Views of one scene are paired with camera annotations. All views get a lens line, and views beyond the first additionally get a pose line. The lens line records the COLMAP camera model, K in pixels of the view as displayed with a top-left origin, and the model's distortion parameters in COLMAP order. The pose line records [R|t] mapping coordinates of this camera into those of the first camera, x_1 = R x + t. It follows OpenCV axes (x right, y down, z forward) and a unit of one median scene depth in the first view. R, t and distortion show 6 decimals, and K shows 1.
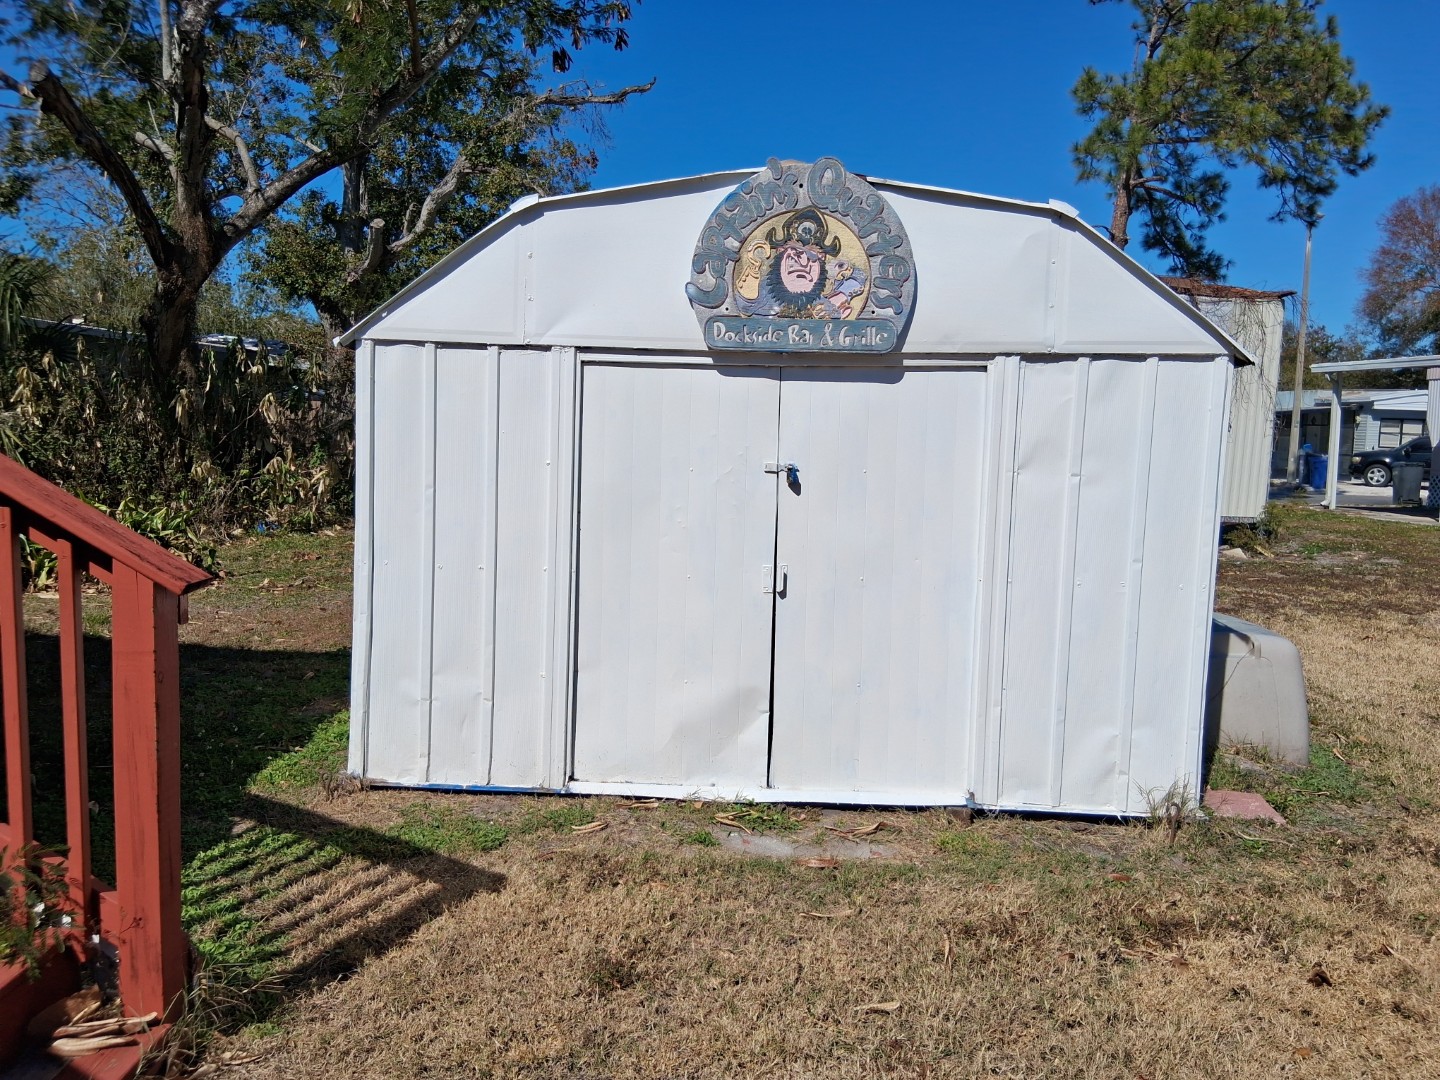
lens RADIAL K [[1089.9, 0, 722.8], [0, 1089.9, 541.3], [0, 0, 1]] dist [0.124782, -0.223964]
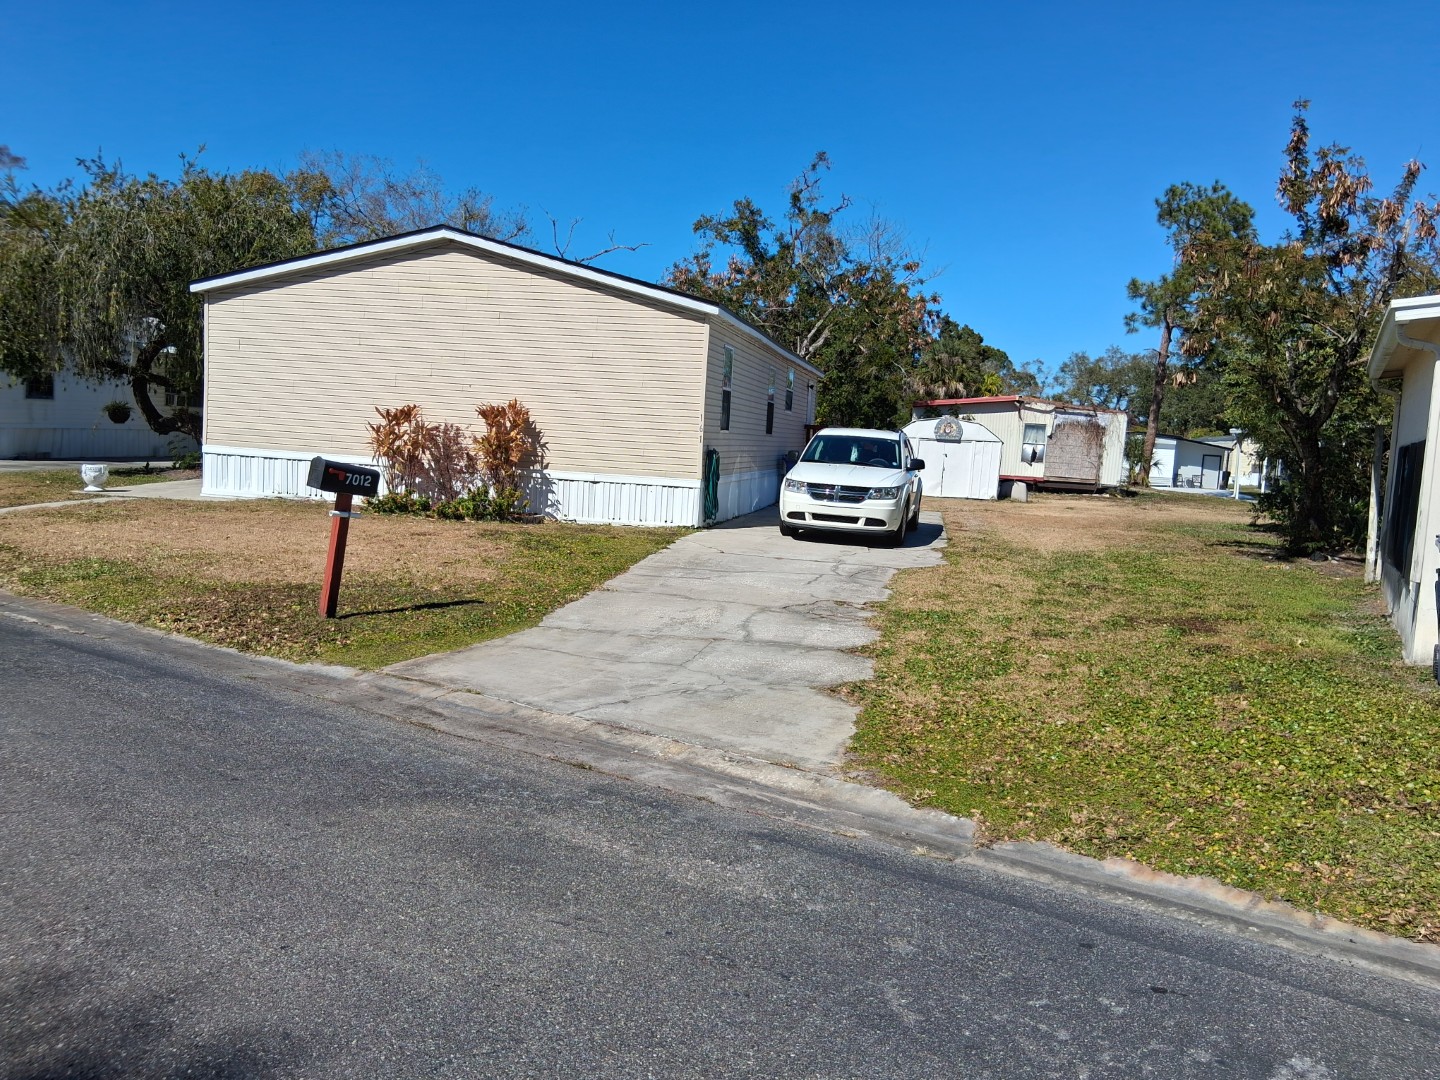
lens RADIAL K [[1089.9, 0, 722.8], [0, 1089.9, 541.3], [0, 0, 1]] dist [0.124782, -0.223964]
pose [[0.980124, 0.038844, -0.194544, 0.046219], [-0.043504, 0.998858, -0.019741, 0.781063], [0.193555, 0.027812, 0.980695, -6.998931]]
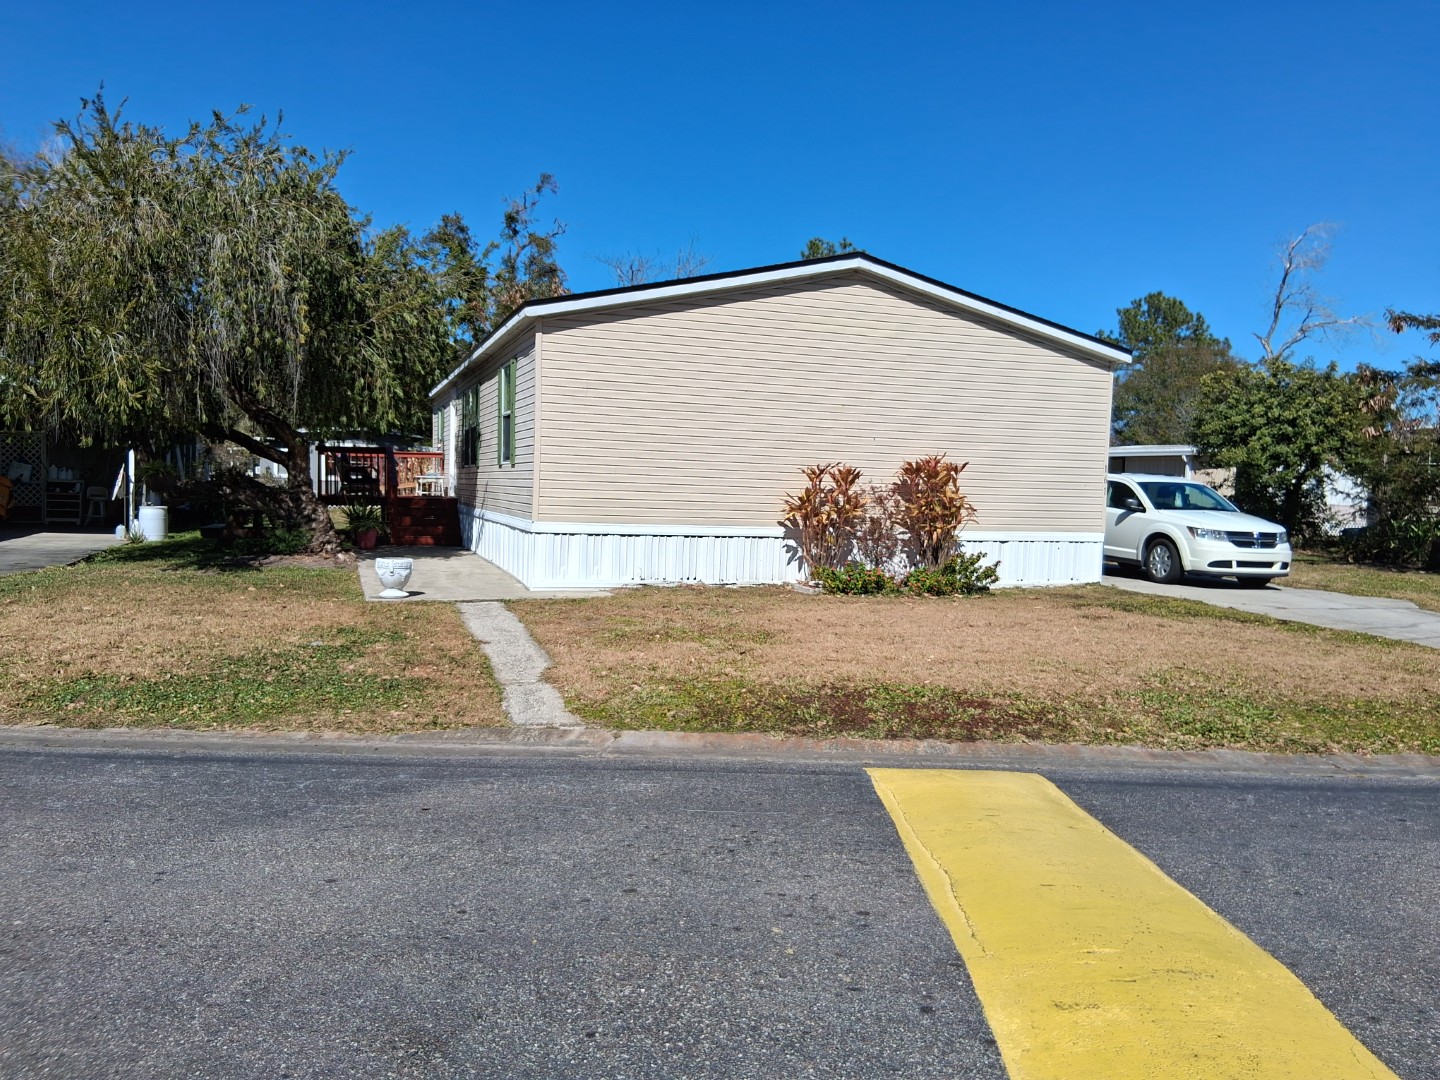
lens RADIAL K [[1089.9, 0, 722.8], [0, 1089.9, 541.3], [0, 0, 1]] dist [0.124782, -0.223964]
pose [[0.946826, -0.024608, 0.320803, -7.087061], [0.040238, 0.998299, -0.042182, 0.438049], [-0.319220, 0.052847, 0.946206, -5.598569]]
